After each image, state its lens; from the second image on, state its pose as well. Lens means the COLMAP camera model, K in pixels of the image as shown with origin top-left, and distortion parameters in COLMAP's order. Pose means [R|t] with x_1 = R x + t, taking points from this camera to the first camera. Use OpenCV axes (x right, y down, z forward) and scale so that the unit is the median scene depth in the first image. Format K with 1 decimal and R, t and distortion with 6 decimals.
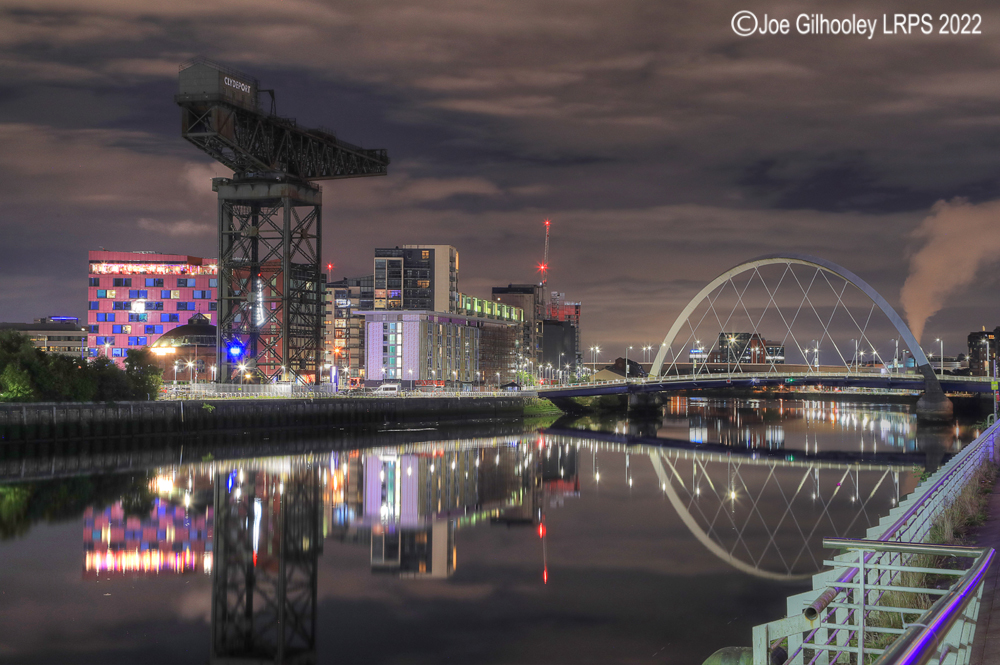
lens RADIAL K [[1573.8, 0, 500.0], [0, 1573.8, 332.5], [0, 0, 1]] dist [0.188994, 0.050330]
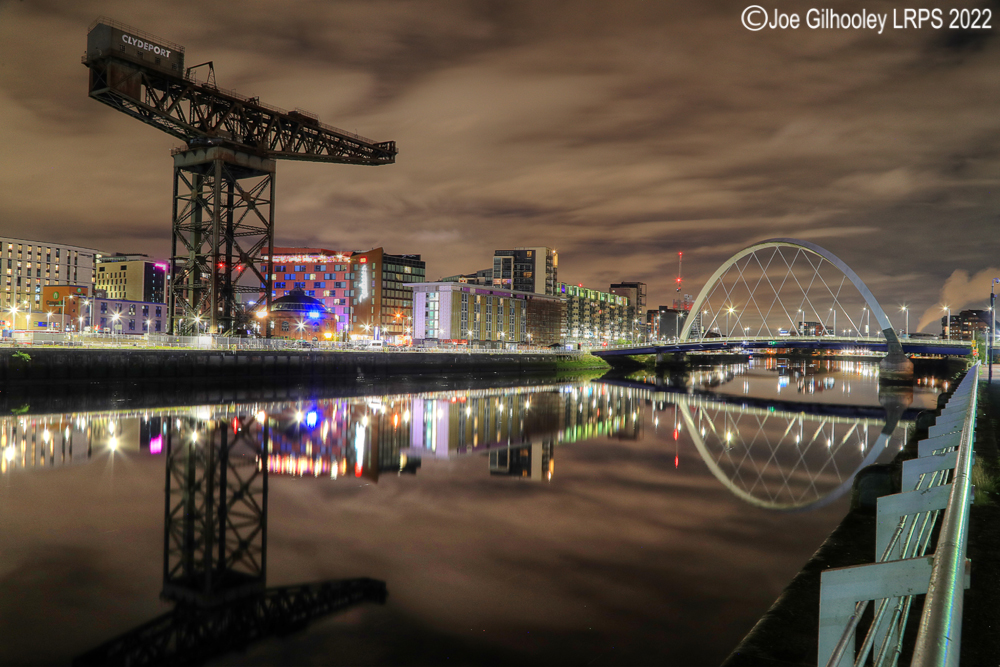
lens RADIAL K [[782.5, 0, 500.0], [0, 782.5, 333.5], [0, 0, 1]] dist [-0.090830, 0.079951]
pose [[0.970056, 0.008272, -0.242740, 0.122166], [-0.005189, 0.999898, 0.013340, 0.016011], [0.242825, -0.011681, 0.970000, 0.381093]]
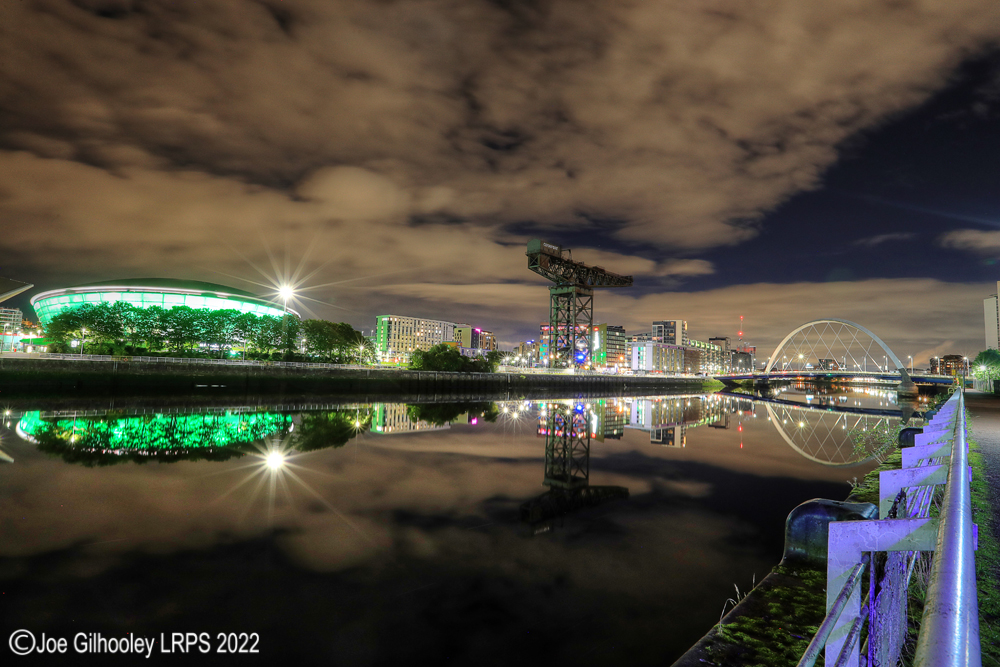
lens RADIAL K [[474.4, 0, 511.7], [0, 474.4, 335.6], [0, 0, 1]] dist [-0.023615, 0.000448]
pose [[0.900875, -0.004714, -0.434054, 0.066629], [-0.015150, 0.998990, -0.042292, 0.009961], [0.433815, 0.044676, 0.899894, 0.212735]]
